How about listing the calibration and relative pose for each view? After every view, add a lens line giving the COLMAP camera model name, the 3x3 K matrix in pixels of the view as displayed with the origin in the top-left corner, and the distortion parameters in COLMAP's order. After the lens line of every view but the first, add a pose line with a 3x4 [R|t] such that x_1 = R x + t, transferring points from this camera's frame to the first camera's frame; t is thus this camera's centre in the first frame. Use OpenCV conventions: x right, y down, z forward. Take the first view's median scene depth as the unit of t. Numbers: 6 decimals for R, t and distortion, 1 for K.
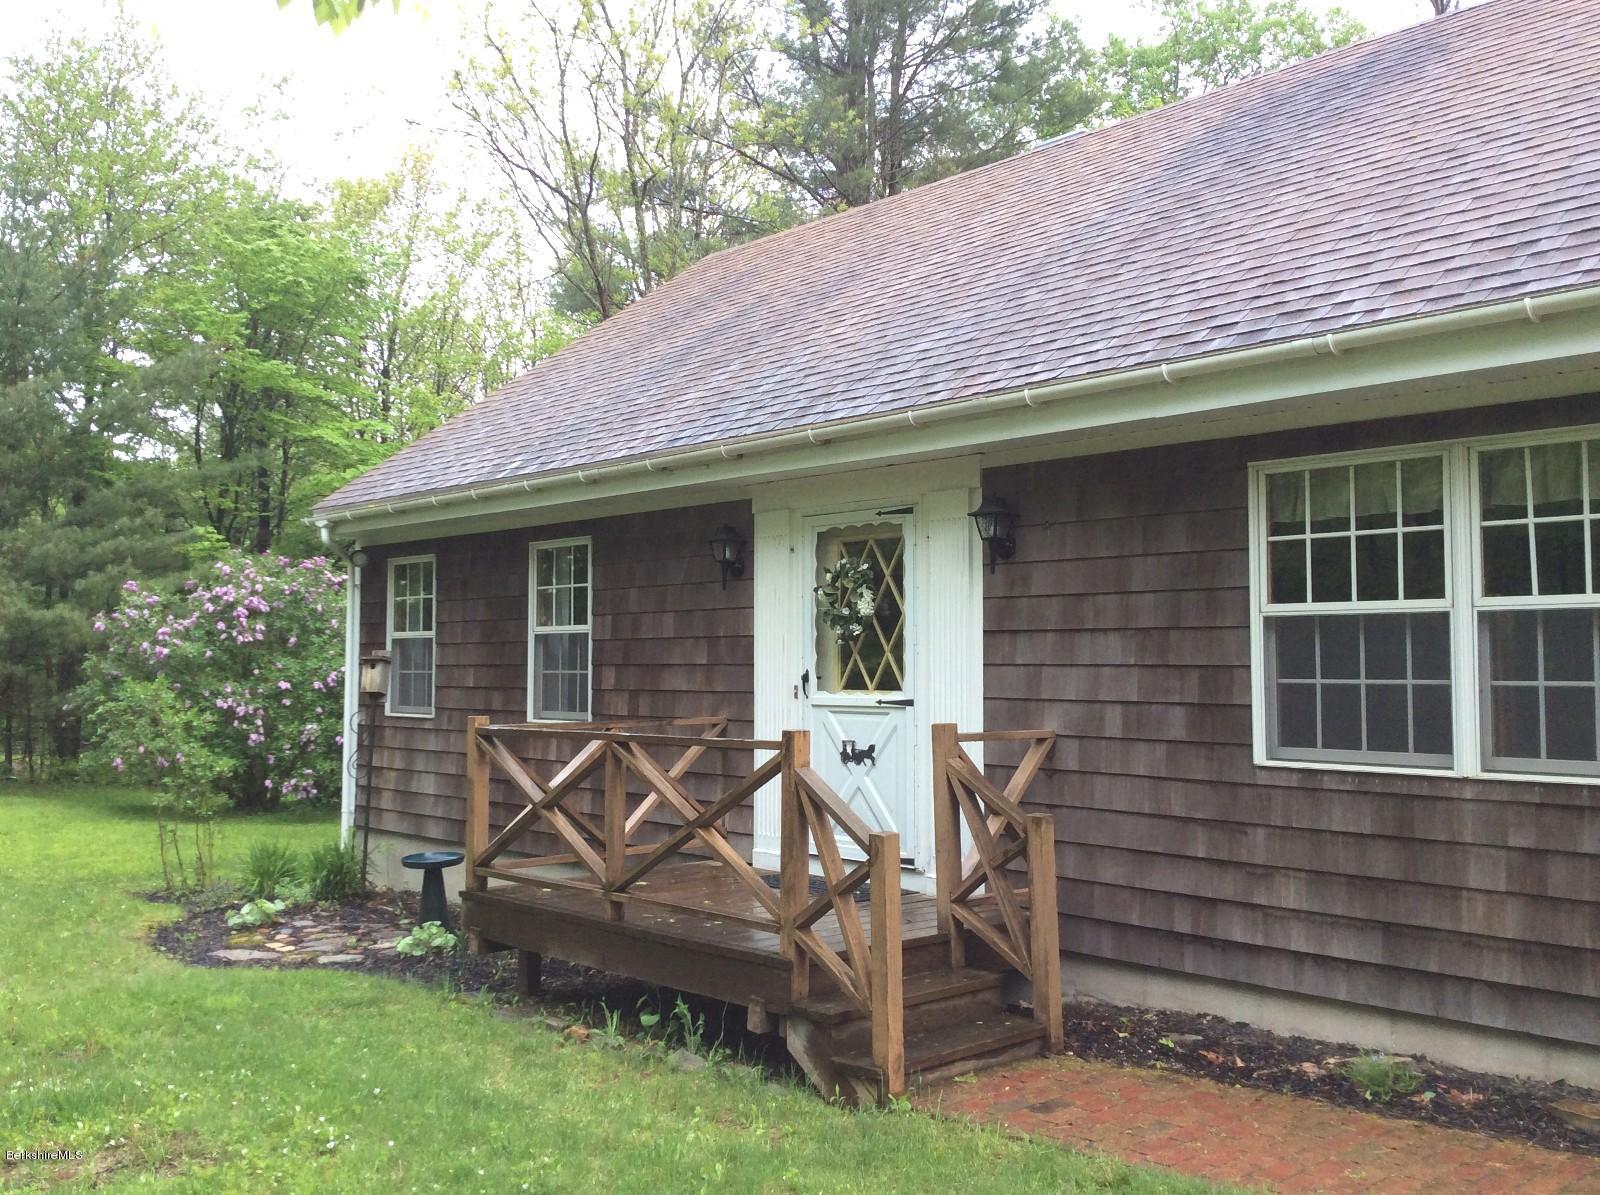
lens RADIAL K [[1474.4, 0, 812.6], [0, 1474.4, 597.5], [0, 0, 1]] dist [0.097220, 0.000000]
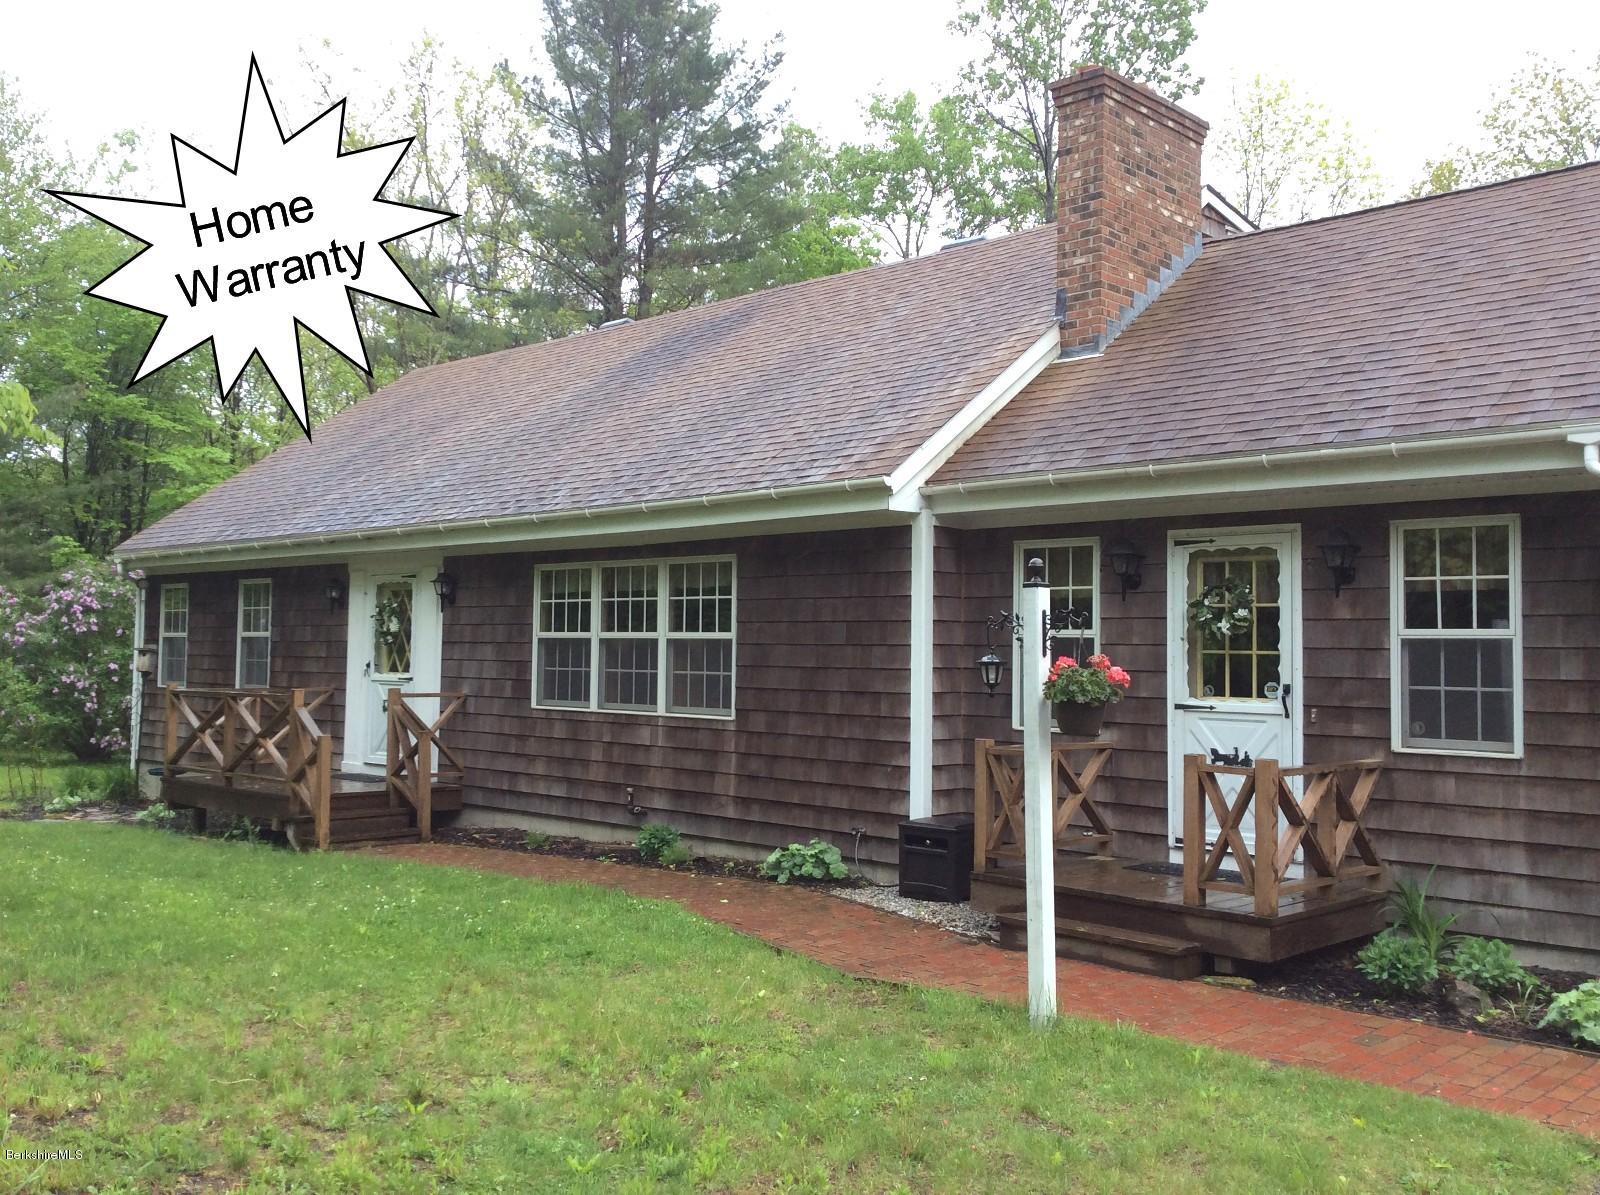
lens RADIAL K [[1474.4, 0, 788.6], [0, 1474.4, 595.3], [0, 0, 1]] dist [0.097220, 0.000000]
pose [[0.998906, 0.015456, 0.044130, 0.345894], [-0.015733, 0.999859, 0.005933, -0.040383], [-0.044032, -0.006621, 0.999008, -0.679414]]
